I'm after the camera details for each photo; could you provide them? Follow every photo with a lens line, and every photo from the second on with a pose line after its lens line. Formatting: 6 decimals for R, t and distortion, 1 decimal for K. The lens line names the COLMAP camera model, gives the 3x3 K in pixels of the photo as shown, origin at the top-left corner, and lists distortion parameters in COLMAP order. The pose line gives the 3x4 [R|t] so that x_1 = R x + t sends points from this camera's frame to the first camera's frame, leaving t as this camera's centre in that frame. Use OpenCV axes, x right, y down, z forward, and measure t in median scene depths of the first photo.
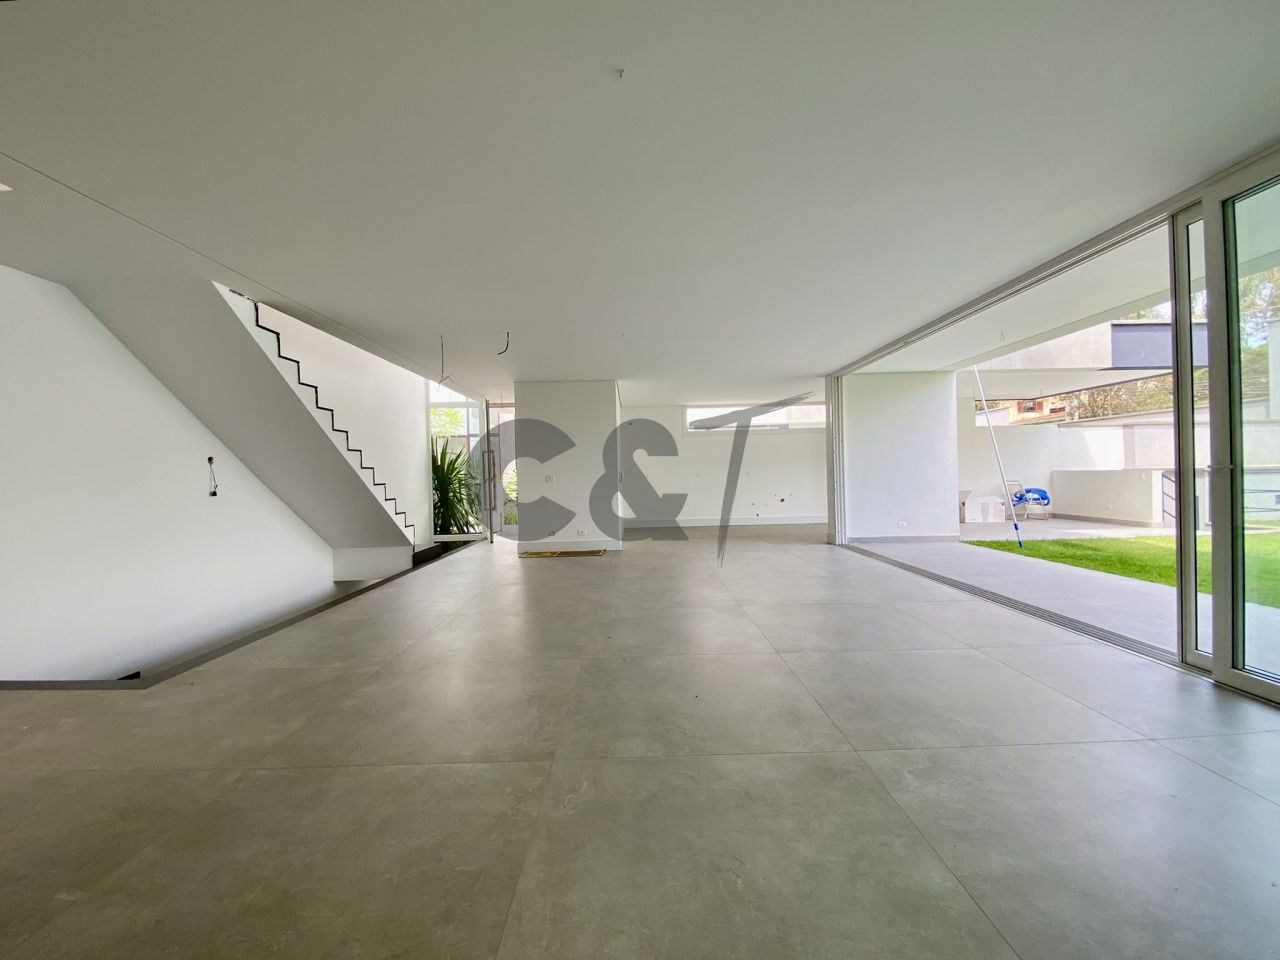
lens RADIAL K [[529.2, 0, 638.6], [0, 529.2, 466.4], [0, 0, 1]] dist [0.040077, -0.027031]
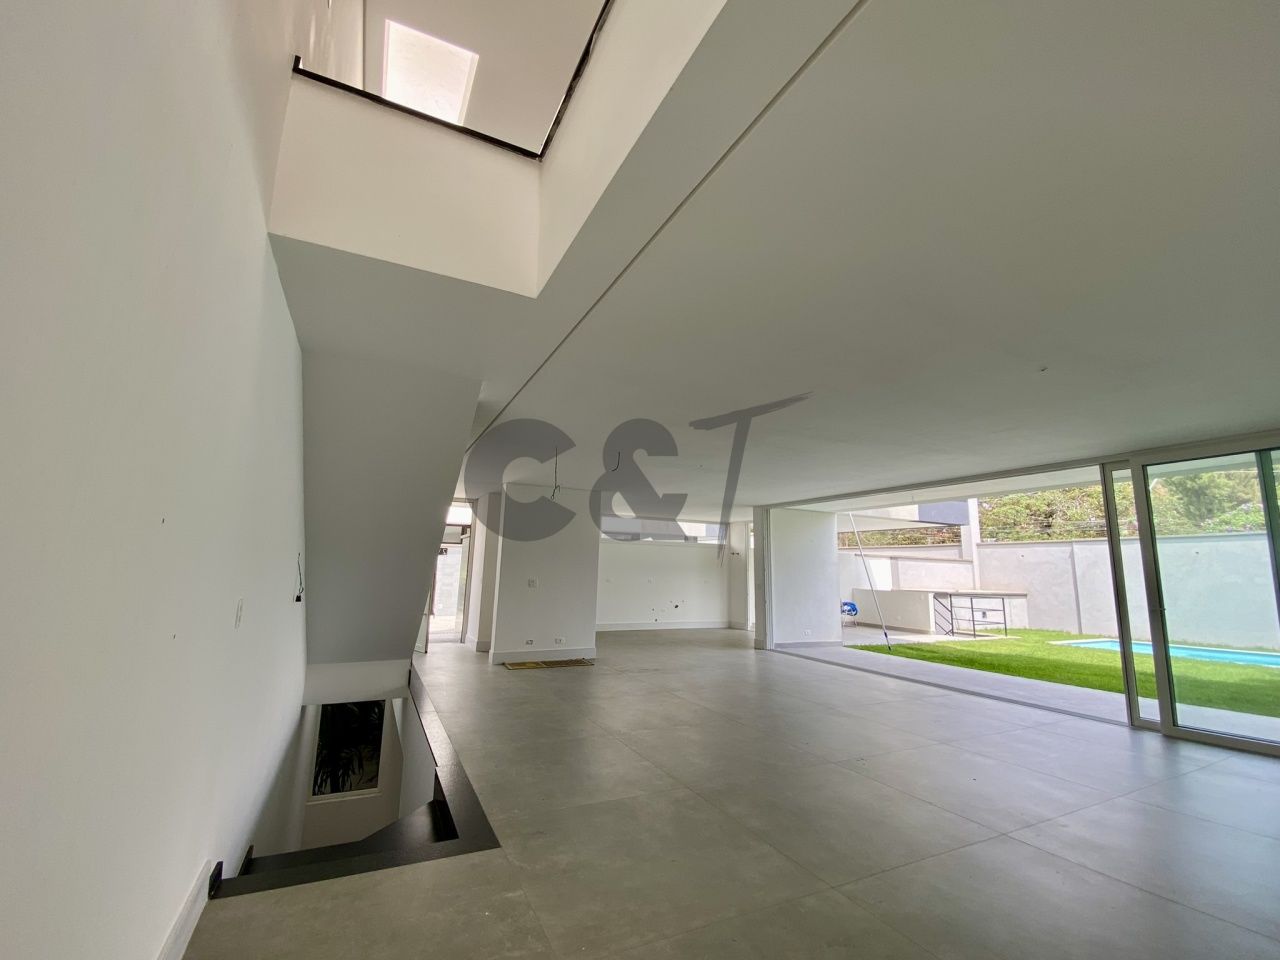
lens RADIAL K [[519.6, 0, 639.4], [0, 519.6, 475.8], [0, 0, 1]] dist [0.038528, -0.030256]
pose [[0.906895, 0.121927, 0.403331, -0.400046], [-0.052991, 0.982621, -0.177897, -0.011088], [-0.418012, 0.139961, 0.897595, 0.023251]]
